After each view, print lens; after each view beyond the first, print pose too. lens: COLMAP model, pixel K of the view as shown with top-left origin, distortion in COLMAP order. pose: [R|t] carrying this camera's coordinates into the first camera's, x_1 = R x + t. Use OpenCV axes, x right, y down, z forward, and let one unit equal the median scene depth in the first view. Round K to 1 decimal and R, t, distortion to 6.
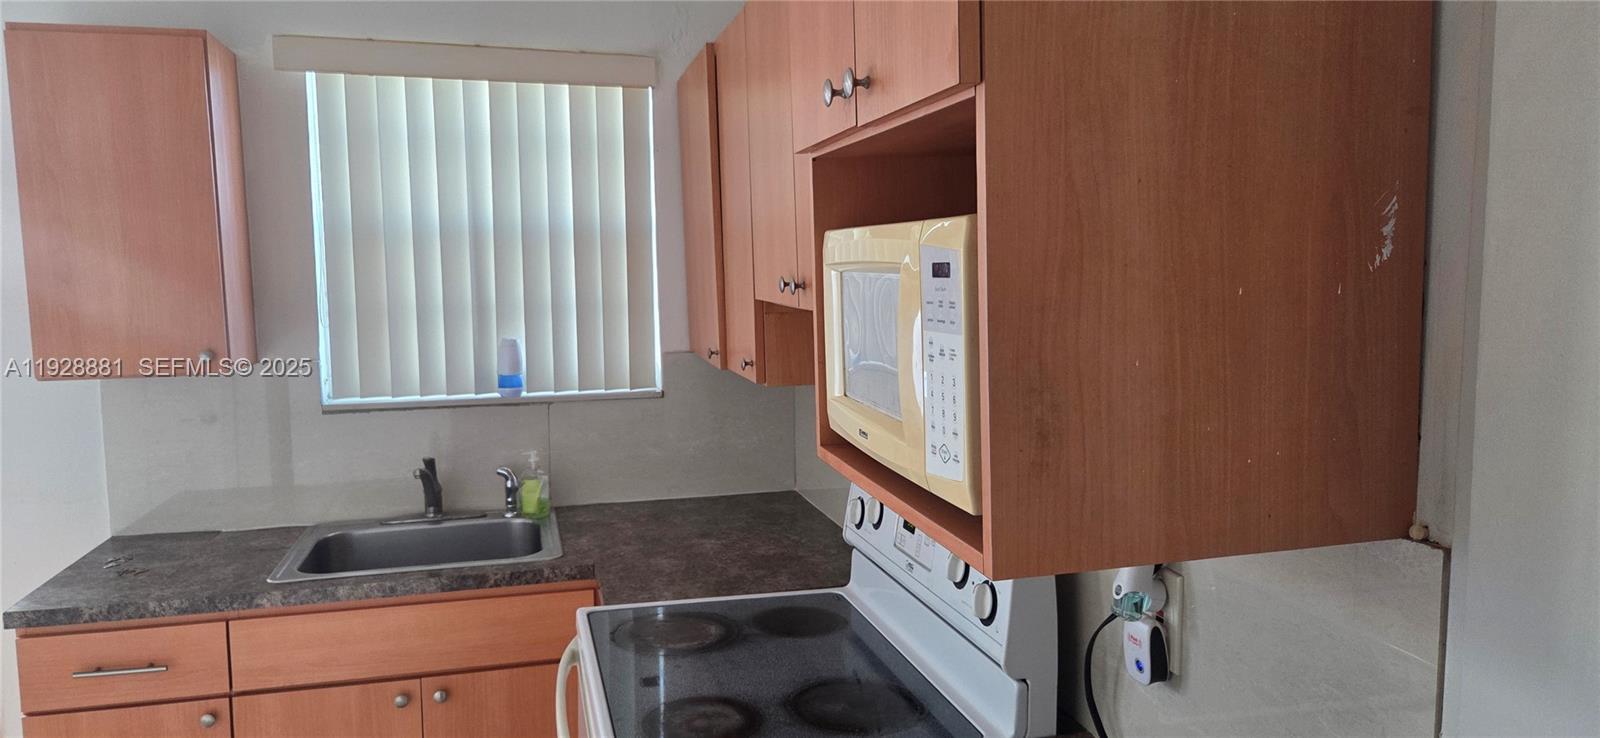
lens RADIAL K [[1086.7, 0, 818.7], [0, 1086.7, 353.3], [0, 0, 1]] dist [0.059293, -0.065434]
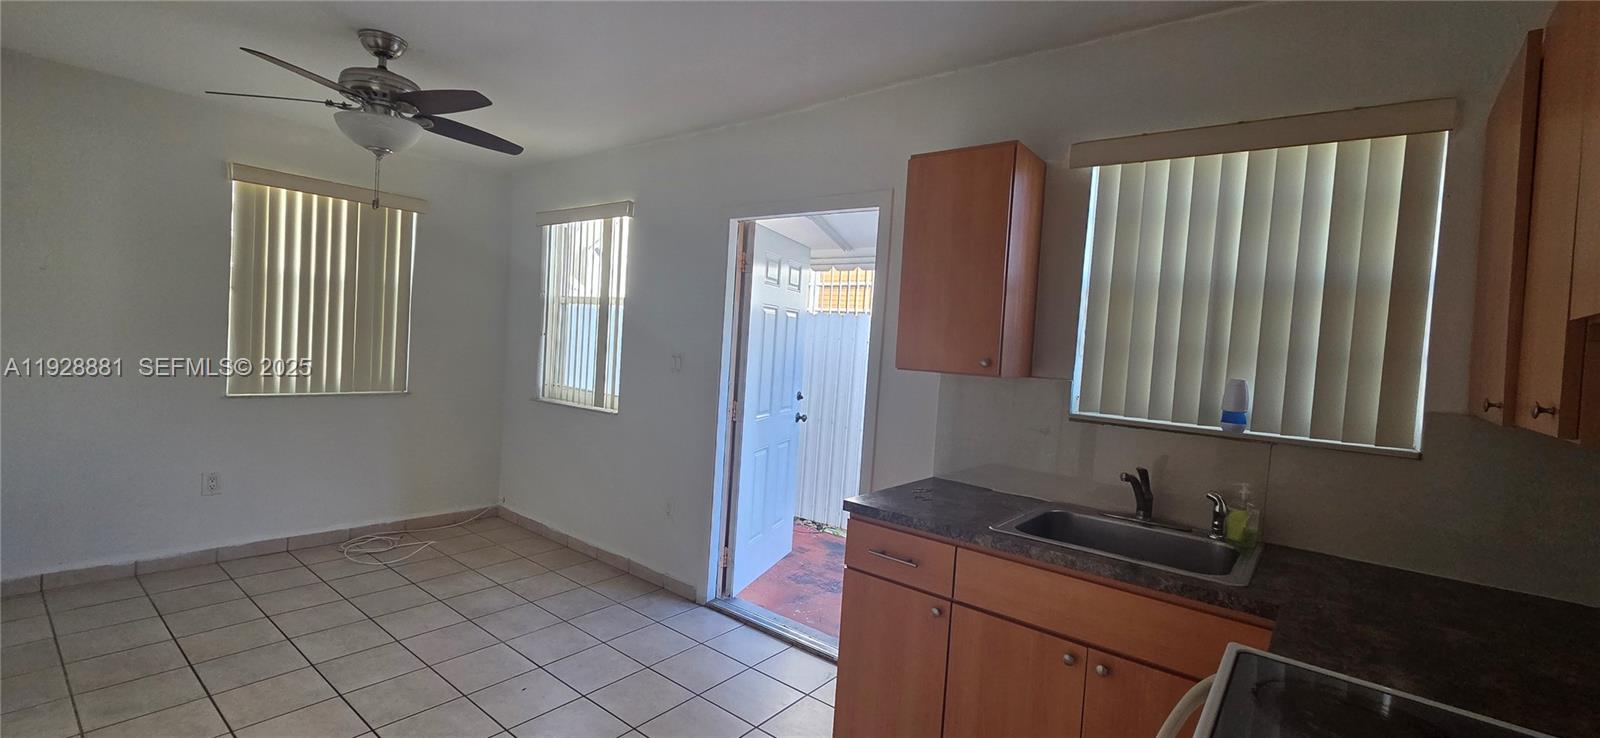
lens RADIAL K [[664.3, 0, 790.9], [0, 664.3, 369.4], [0, 0, 1]] dist [0.001183, -0.002927]
pose [[0.570906, 0.076041, -0.817486, 0.006460], [-0.137850, 0.990444, -0.004141, 0.044543], [0.809360, 0.115055, 0.575933, 0.263403]]
